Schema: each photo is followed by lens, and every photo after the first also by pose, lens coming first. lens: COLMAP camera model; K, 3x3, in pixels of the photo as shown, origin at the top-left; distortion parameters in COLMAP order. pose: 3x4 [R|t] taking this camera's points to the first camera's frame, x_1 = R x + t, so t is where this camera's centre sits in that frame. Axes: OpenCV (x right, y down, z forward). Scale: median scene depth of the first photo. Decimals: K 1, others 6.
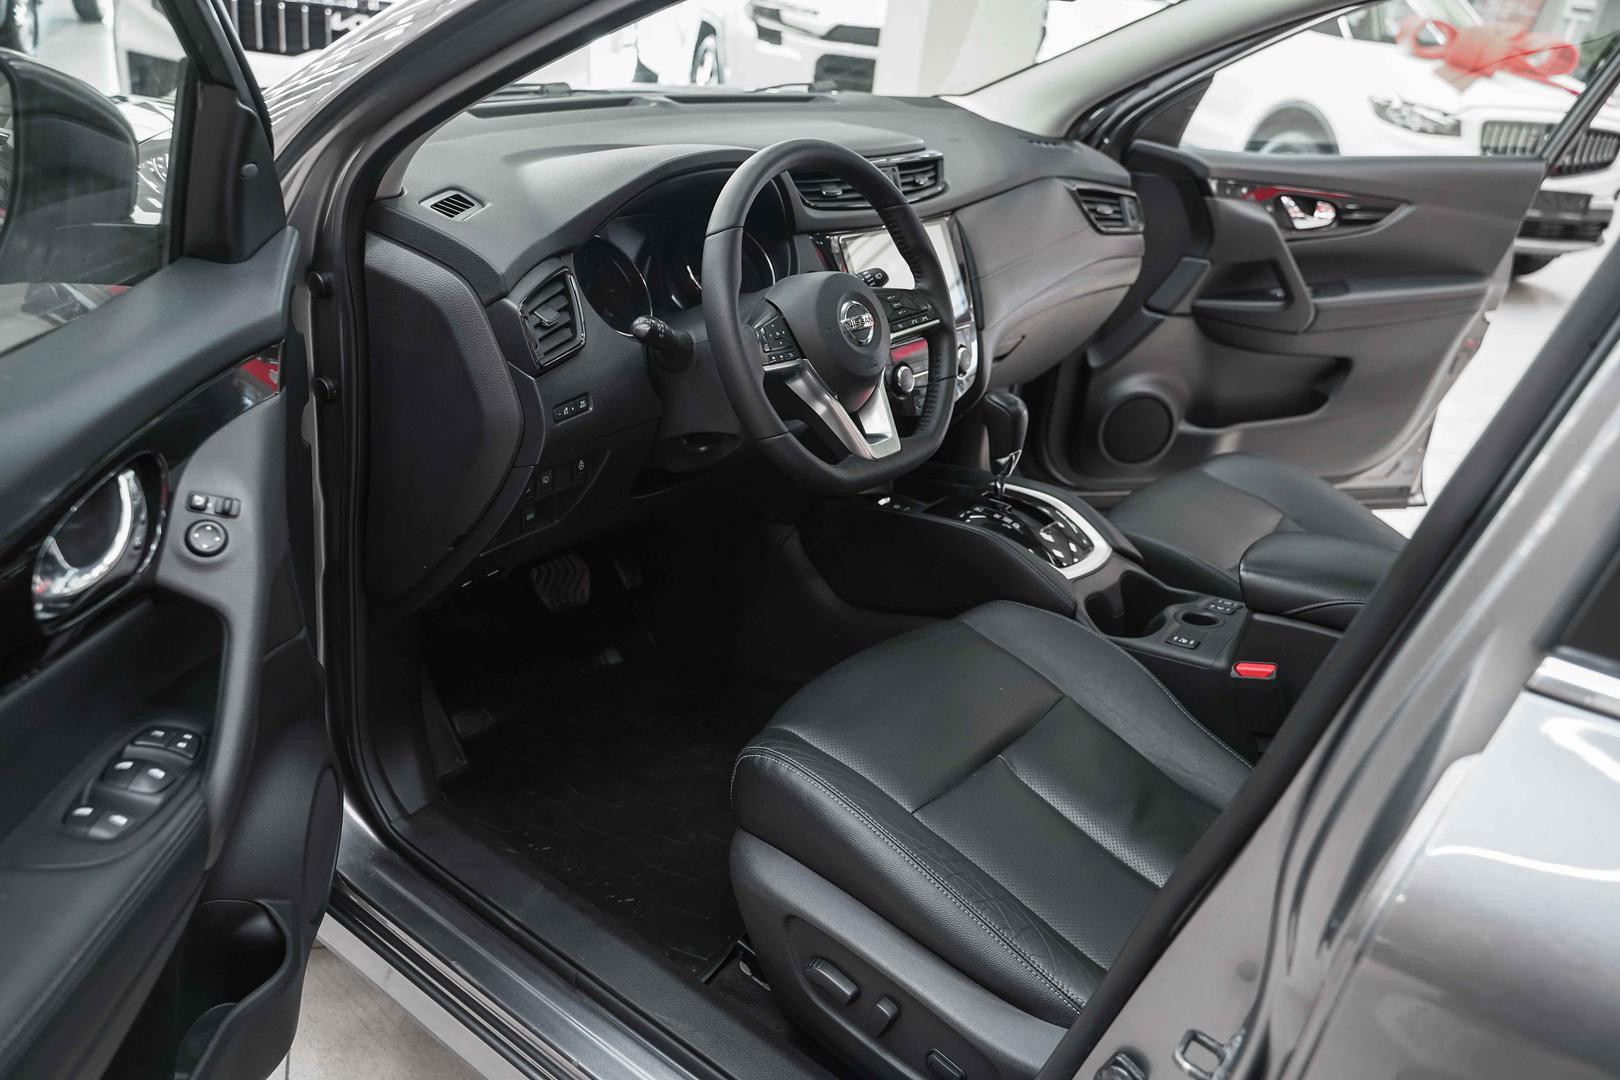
lens RADIAL K [[1378.9, 0, 810.0], [0, 1378.9, 540.0], [0, 0, 1]] dist [-0.019766, 0.007251]
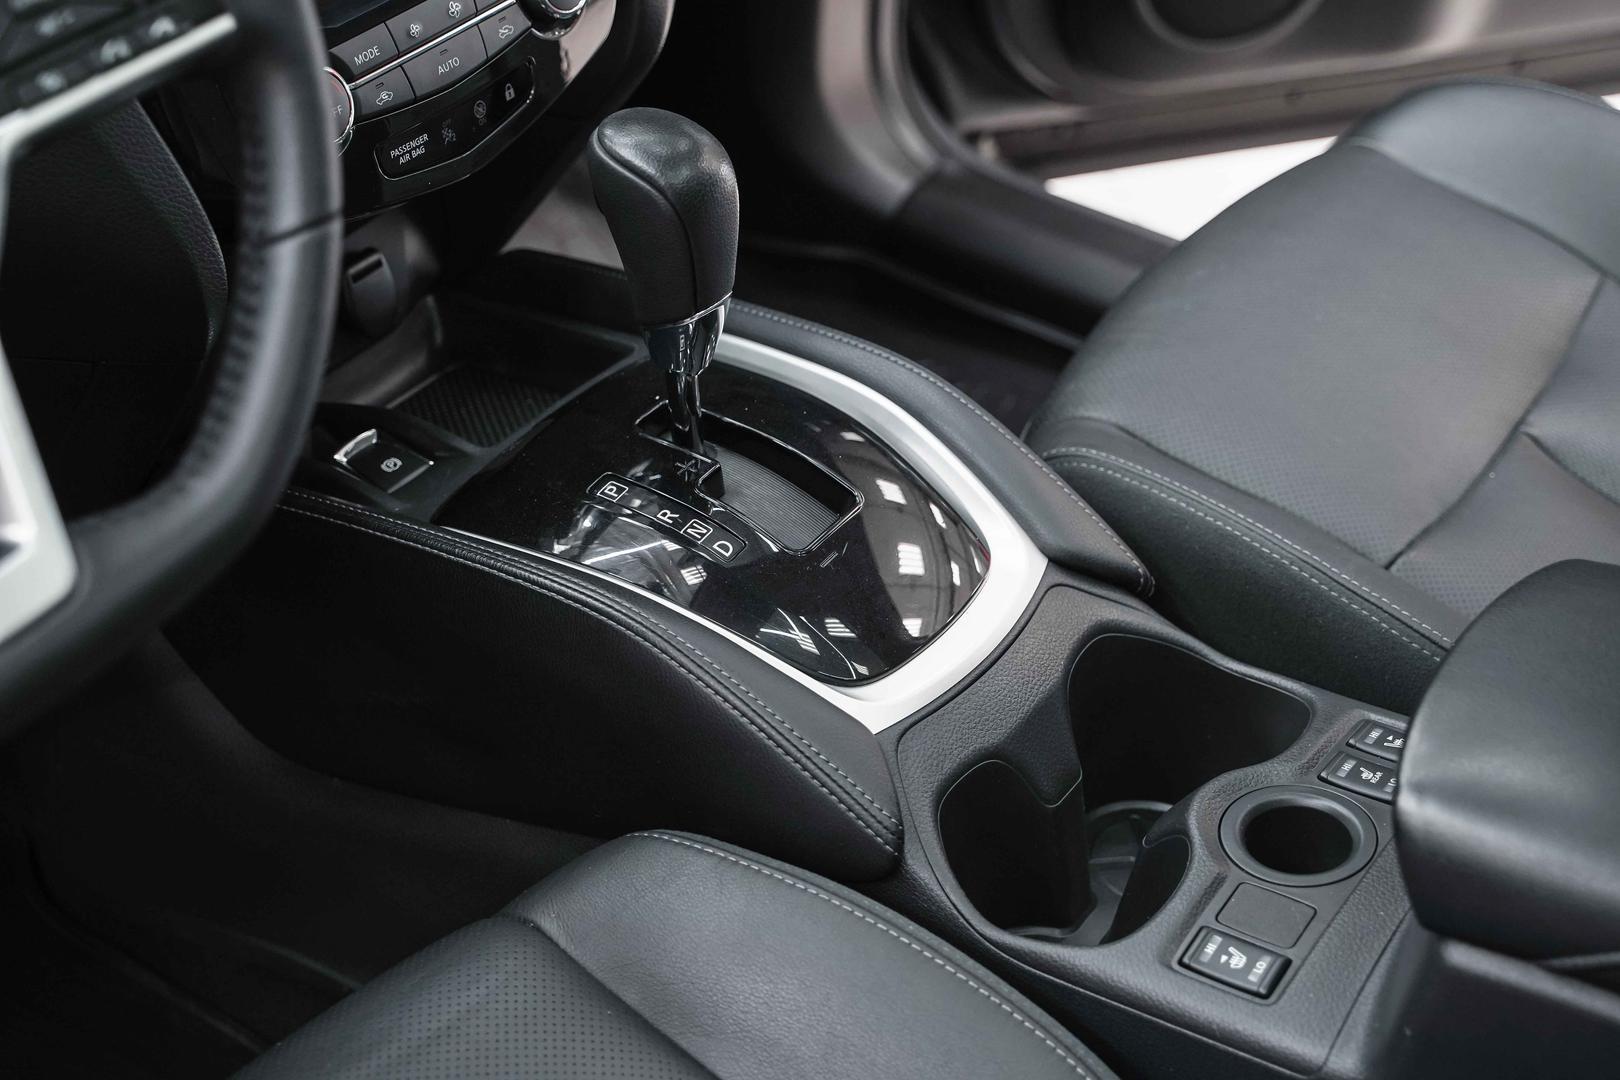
lens RADIAL K [[2372.4, 0, 810.0], [0, 2372.4, 540.0], [0, 0, 1]] dist [-0.021217, -0.088686]
pose [[0.996255, -0.080843, -0.030651, 0.201488], [0.086037, 0.961972, 0.259244, -0.164184], [0.008527, -0.260910, 0.965325, 0.514213]]
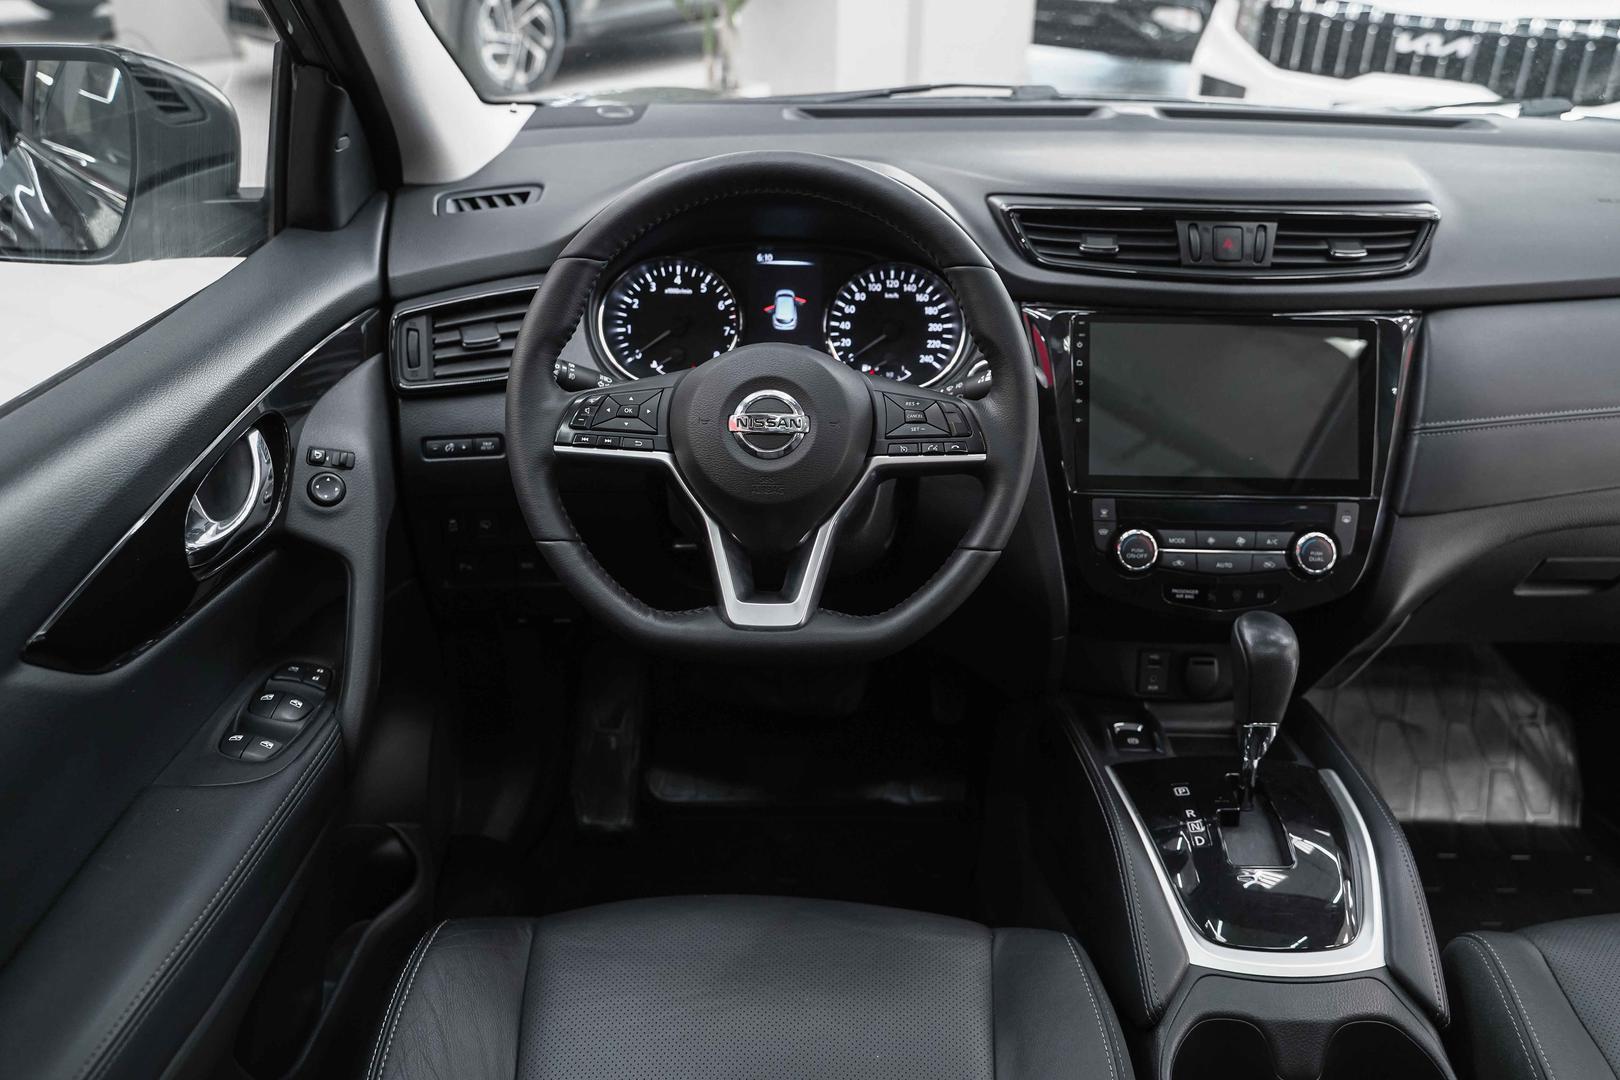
lens RADIAL K [[1378.9, 0, 810.0], [0, 1378.9, 540.0], [0, 0, 1]] dist [-0.019766, 0.007251]
pose [[0.585747, 0.259258, -0.767910, 0.502248], [-0.277065, 0.954431, 0.110891, -0.163113], [0.761666, 0.147807, 0.630886, 0.529214]]
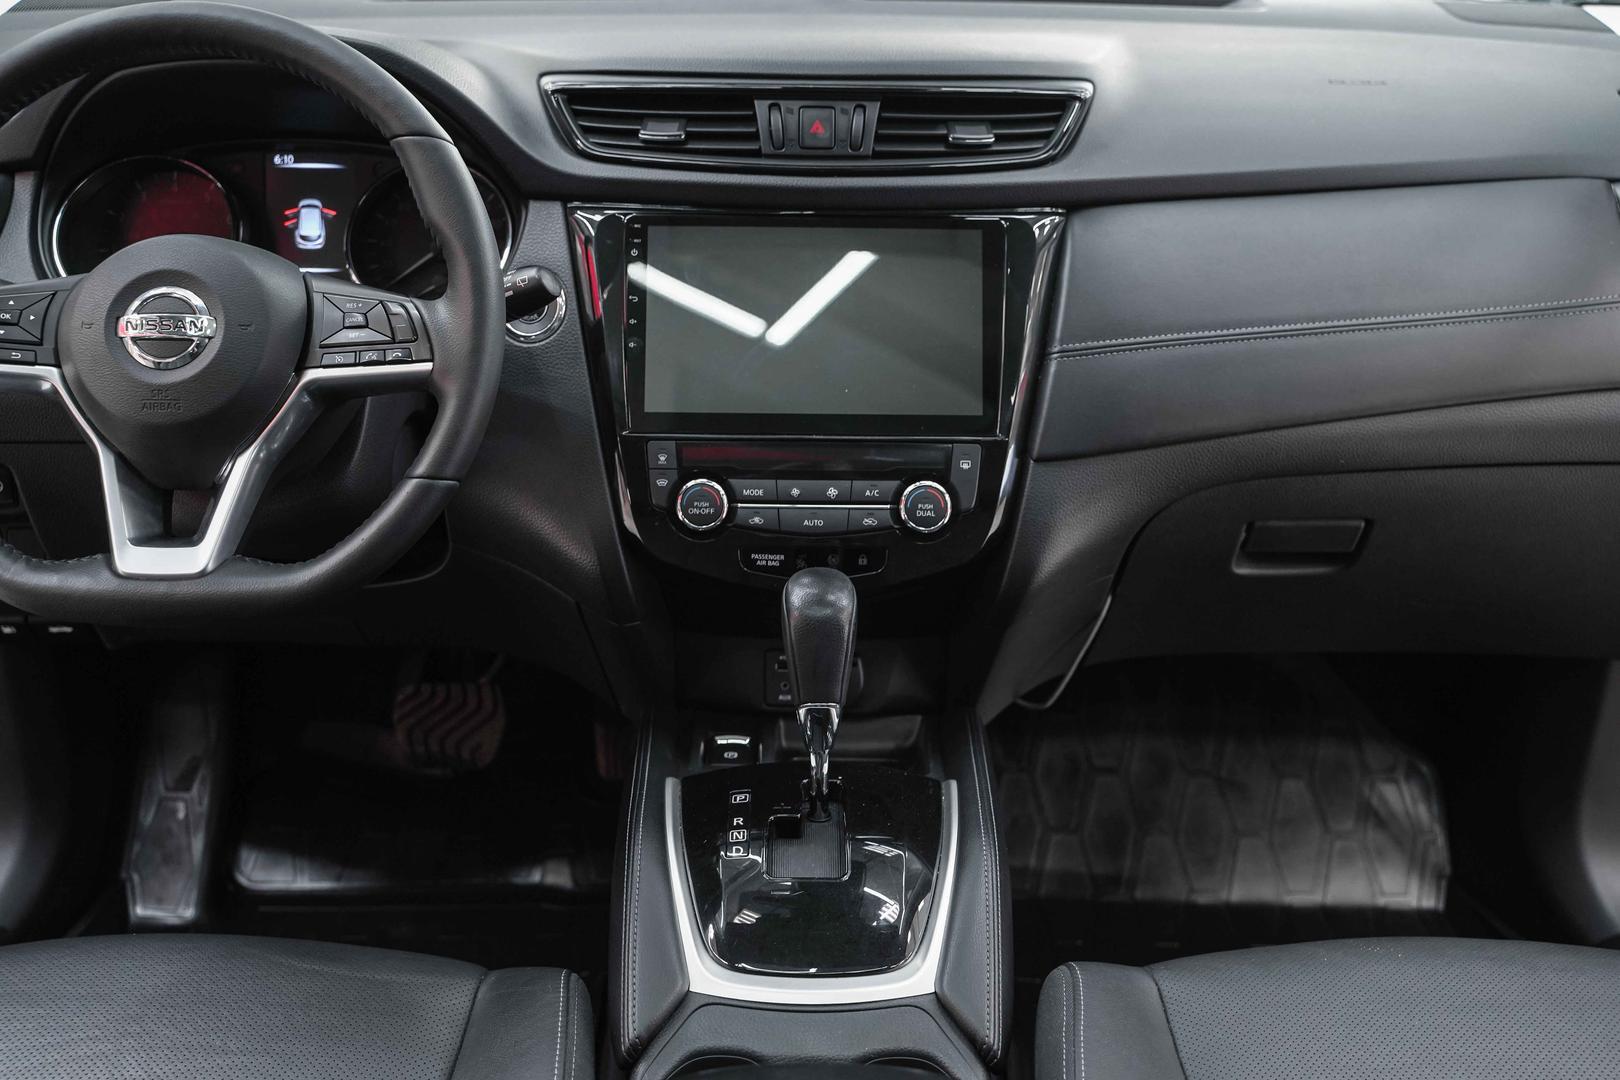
lens RADIAL K [[1922.2, 0, 810.0], [0, 1922.2, 540.0], [0, 0, 1]] dist [0.001569, -0.002523]
pose [[0.595570, 0.203753, -0.777033, 0.694666], [-0.269690, 0.961871, 0.045513, -0.160208], [0.756679, 0.182452, 0.627812, 0.638906]]
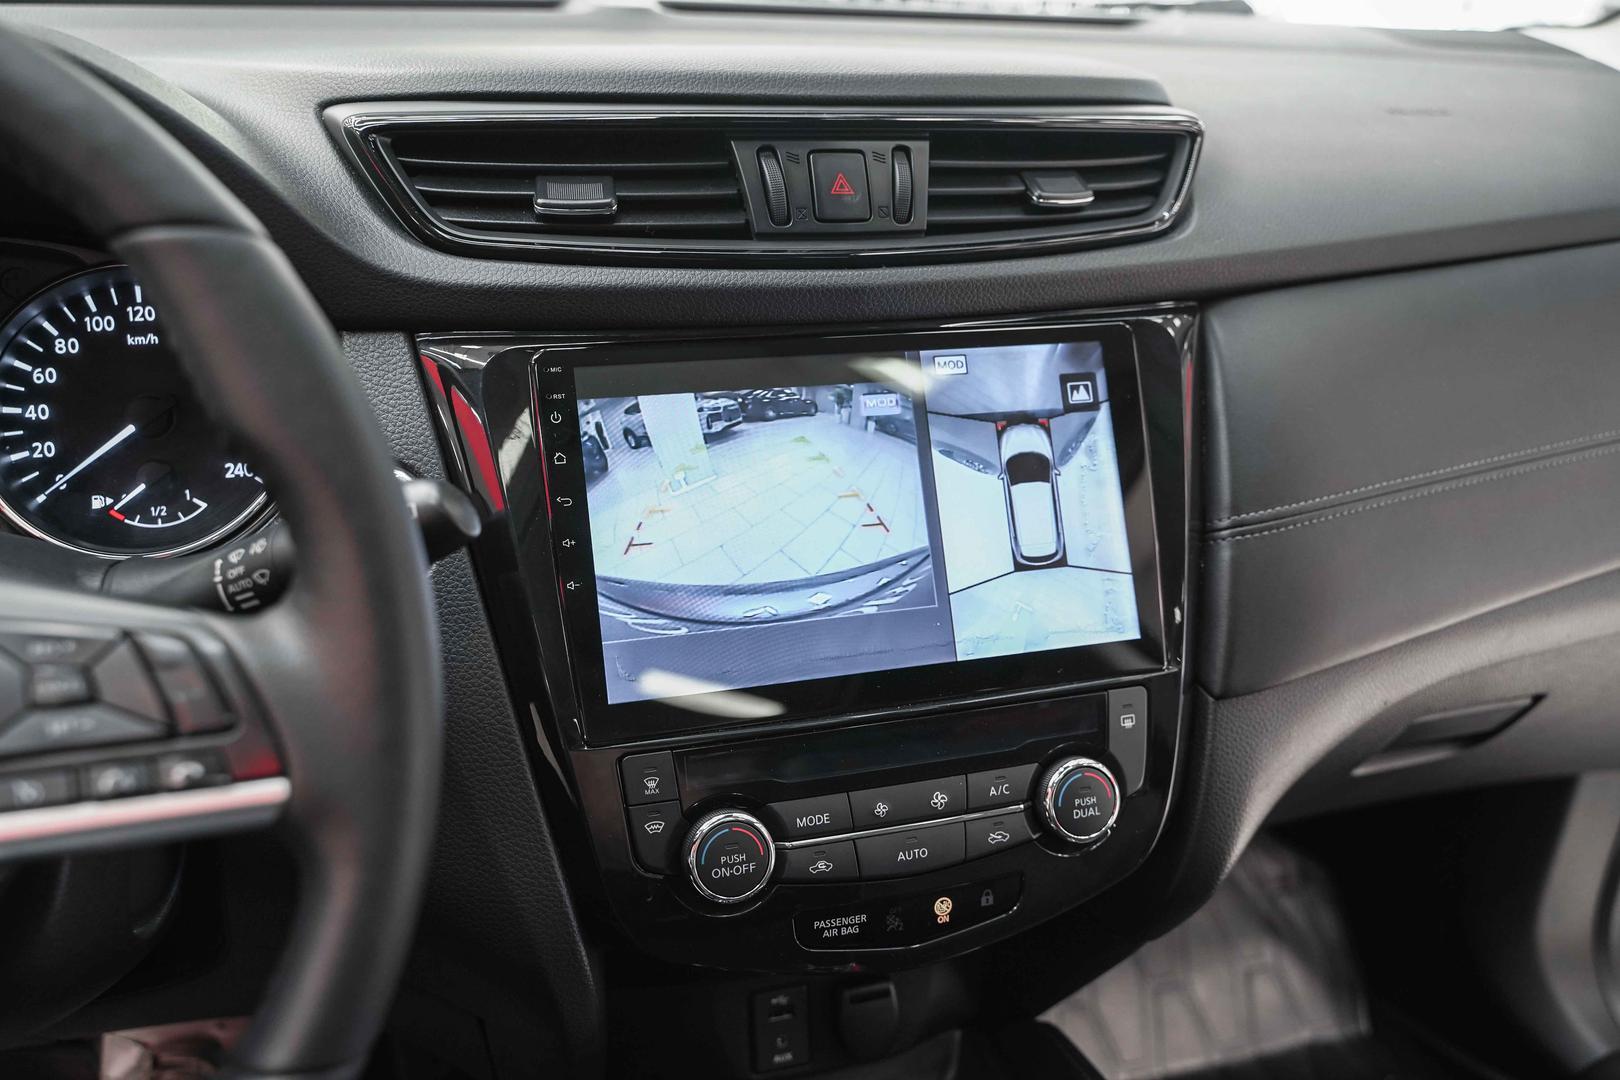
lens RADIAL K [[1460.2, 0, 810.0], [0, 1460.2, 540.0], [0, 0, 1]] dist [-0.013003, -0.004171]
pose [[0.821363, 0.150749, -0.550125, 0.260214], [-0.183390, 0.983030, -0.004434, -0.199123], [0.540121, 0.104529, 0.835071, 0.809810]]
